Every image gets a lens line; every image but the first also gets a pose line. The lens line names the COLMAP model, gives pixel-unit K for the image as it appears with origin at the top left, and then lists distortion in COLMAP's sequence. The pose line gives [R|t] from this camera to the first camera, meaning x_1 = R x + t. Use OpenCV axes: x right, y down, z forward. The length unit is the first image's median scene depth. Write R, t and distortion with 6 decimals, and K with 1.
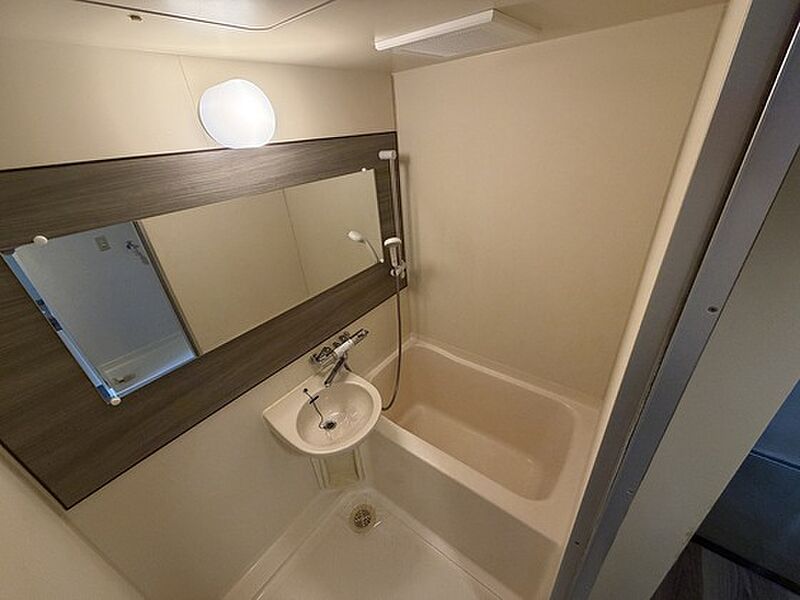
lens RADIAL K [[321.6, 0, 395.0], [0, 321.6, 299.1], [0, 0, 1]] dist [0.001473, 0.000051]
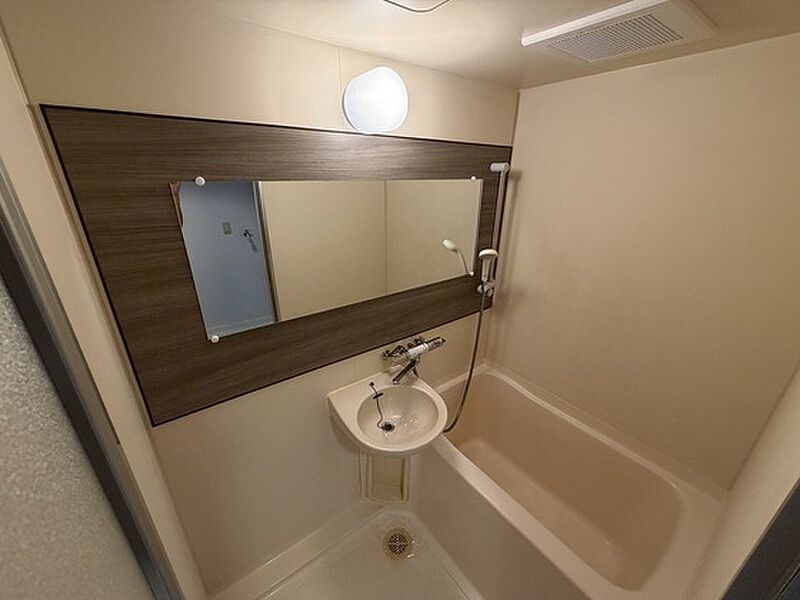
lens RADIAL K [[321.6, 0, 395.0], [0, 321.6, 299.1], [0, 0, 1]] dist [0.001473, 0.000051]
pose [[0.959160, 0.182957, -0.215729, -0.042994], [-0.204540, 0.975402, -0.082188, 0.090685], [0.195386, 0.122957, 0.972988, 0.025098]]
